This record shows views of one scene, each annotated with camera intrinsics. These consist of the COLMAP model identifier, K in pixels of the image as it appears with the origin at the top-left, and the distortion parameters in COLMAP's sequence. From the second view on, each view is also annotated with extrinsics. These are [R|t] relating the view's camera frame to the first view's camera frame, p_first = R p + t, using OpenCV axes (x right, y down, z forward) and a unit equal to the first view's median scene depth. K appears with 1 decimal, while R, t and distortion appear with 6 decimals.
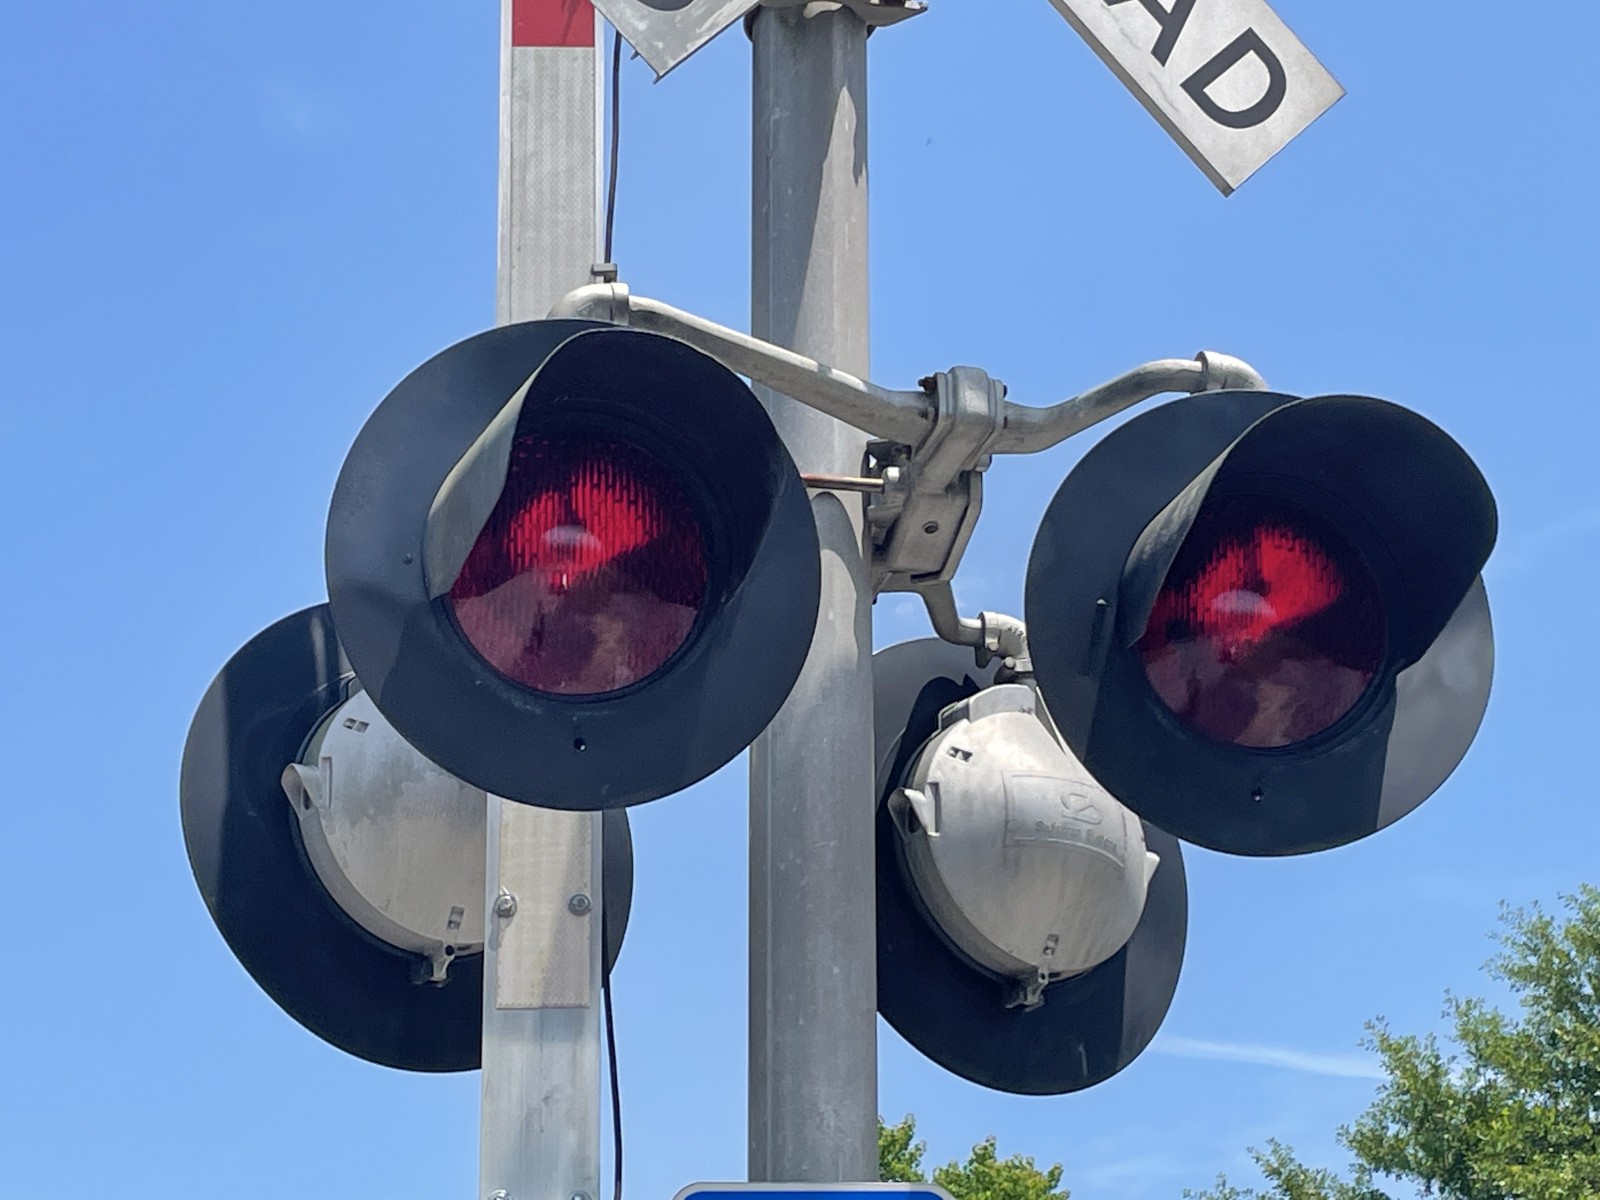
lens RADIAL K [[3617.1, 0, 800.0], [0, 3617.1, 600.0], [0, 0, 1]] dist [0.111194, 0.523890]
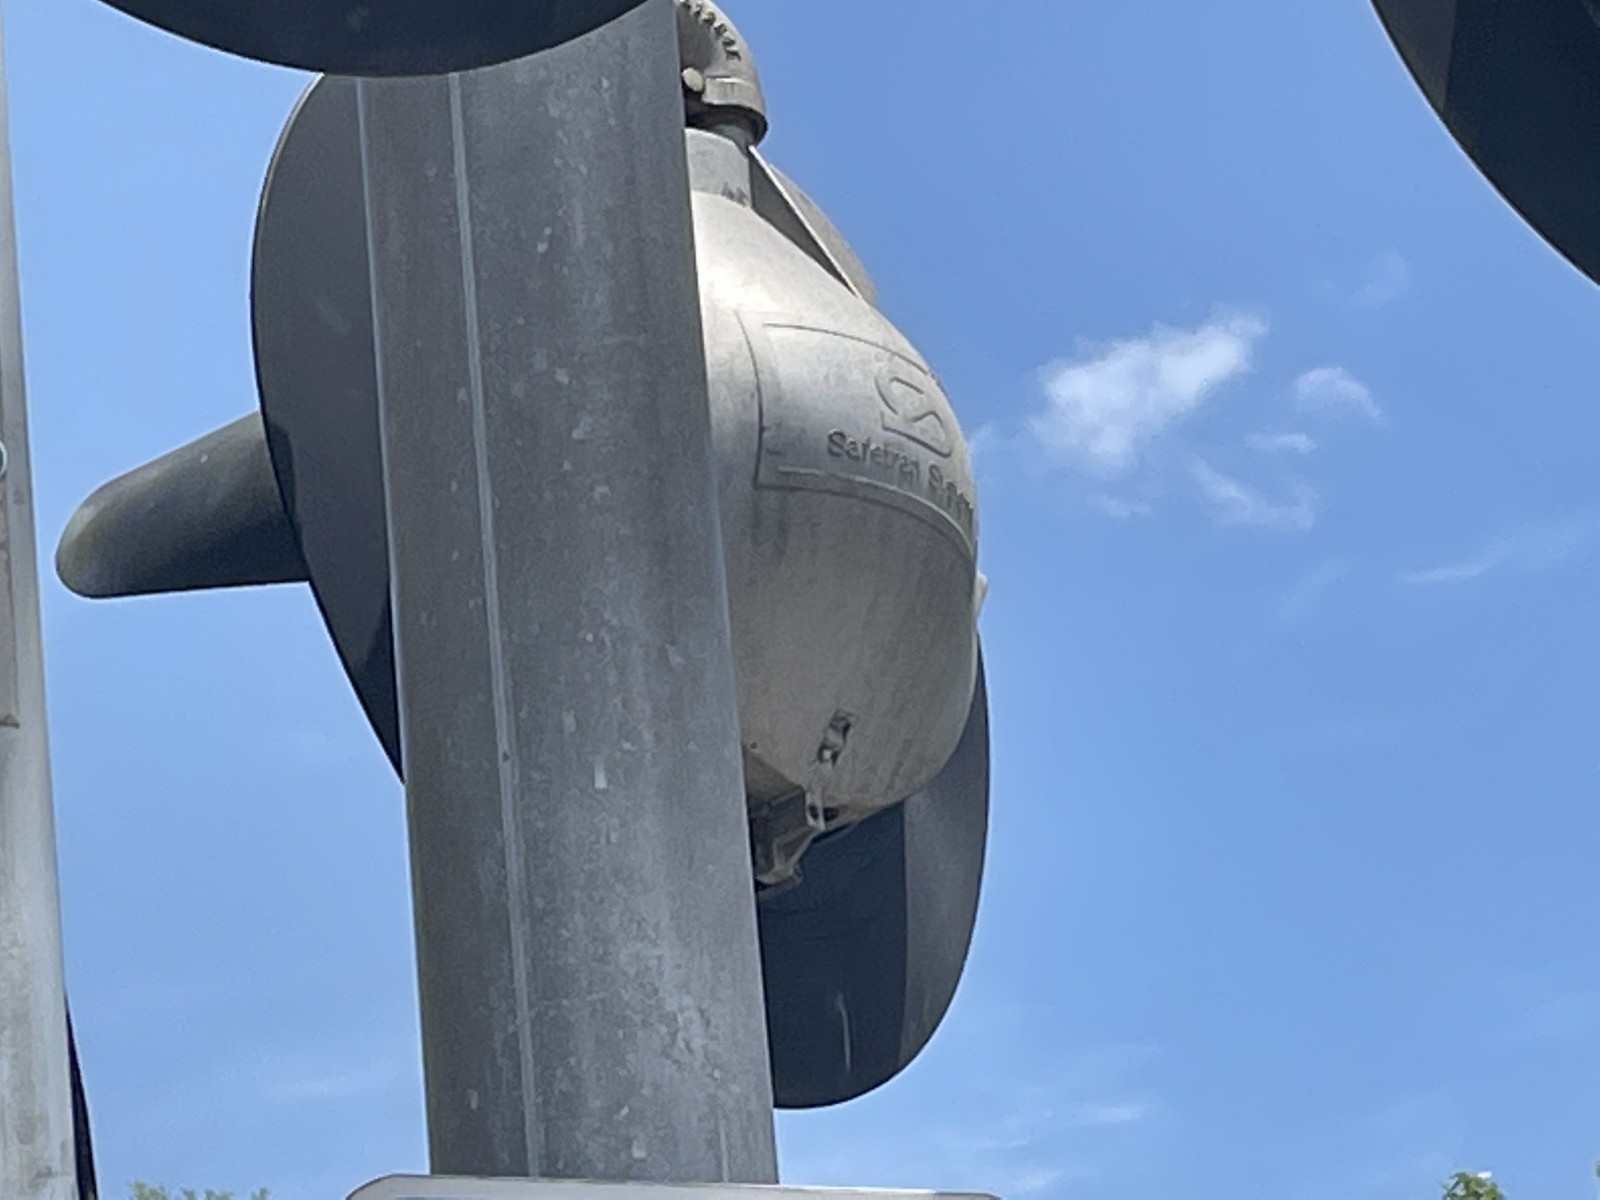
lens RADIAL K [[6180.8, 0, 800.0], [0, 6180.8, 600.0], [0, 0, 1]] dist [0.257380, -5.949085]
pose [[0.932046, 0.059355, 0.357445, -0.187012], [-0.047942, 0.998020, -0.040714, 0.108535], [-0.359154, 0.020811, 0.933046, 0.345602]]
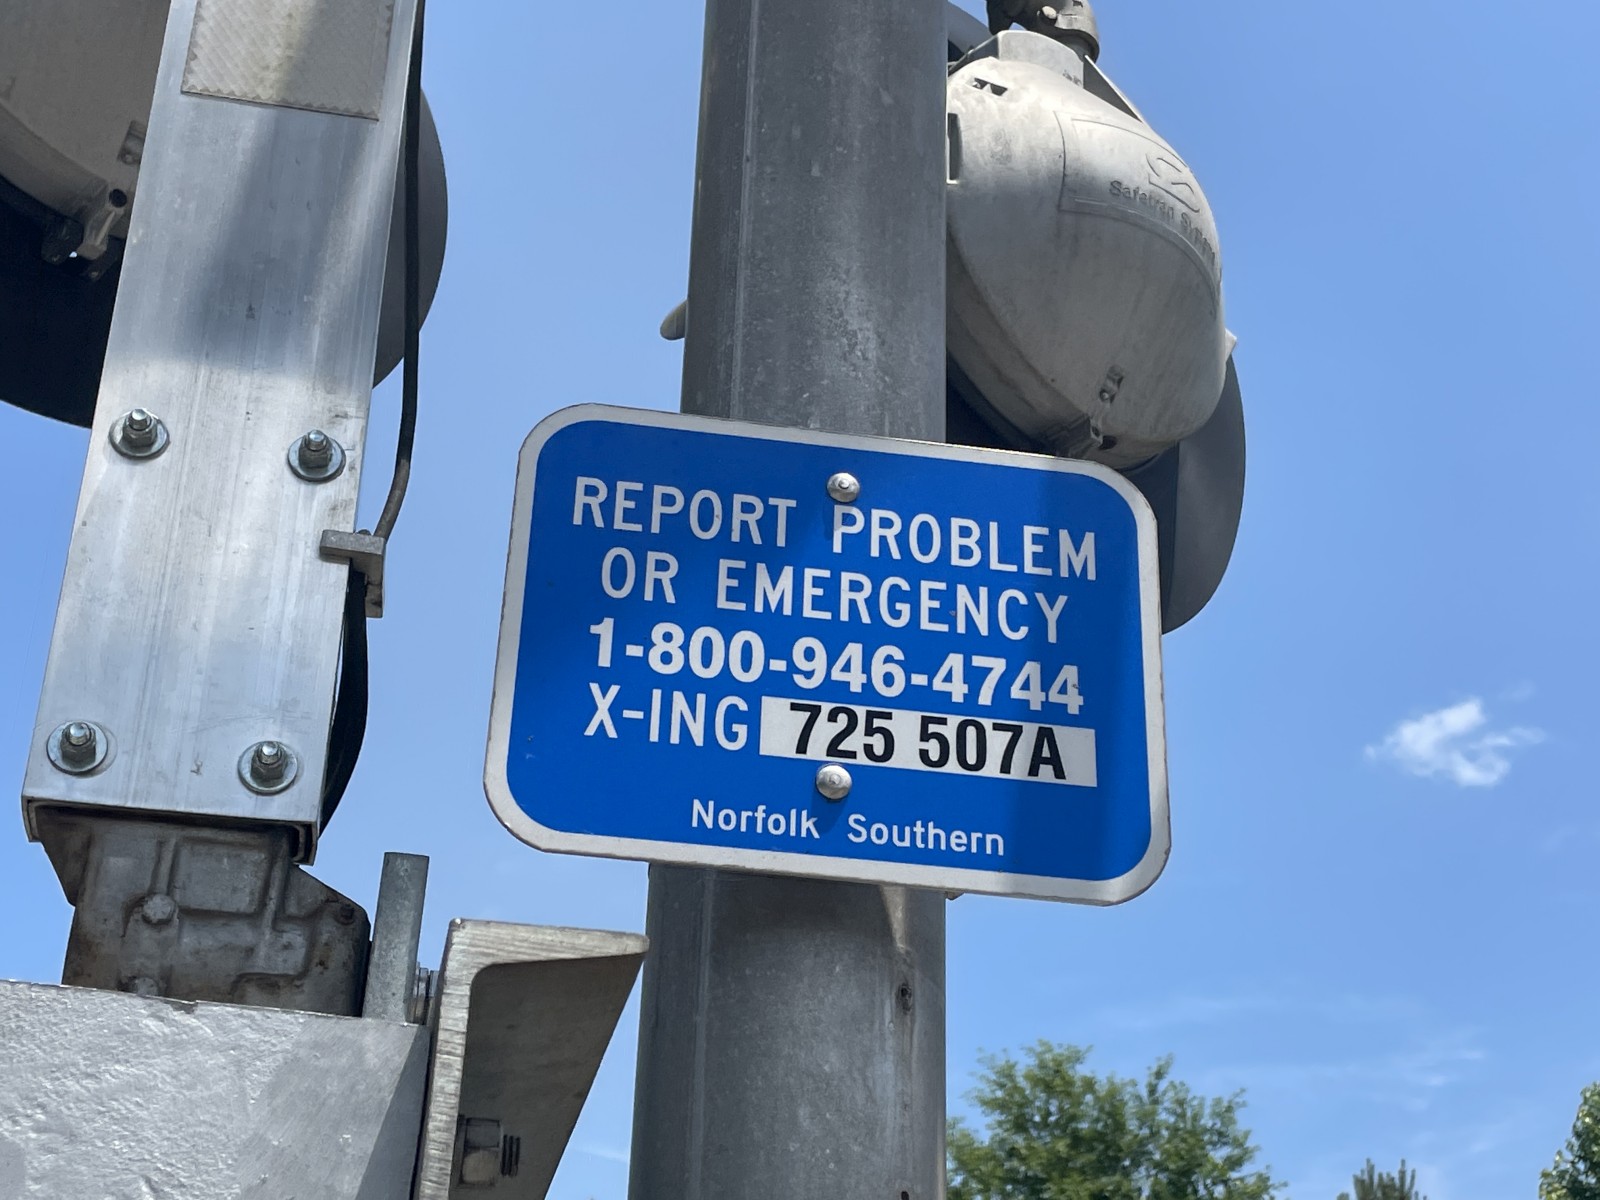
lens RADIAL K [[2331.9, 0, 796.7], [0, 2331.9, 601.9], [0, 0, 1]] dist [0.128092, -0.054484]
pose [[0.986148, 0.107138, 0.126626, -0.031883], [-0.090761, 0.987521, -0.128702, 0.189824], [-0.138834, 0.115426, 0.983566, 0.614534]]
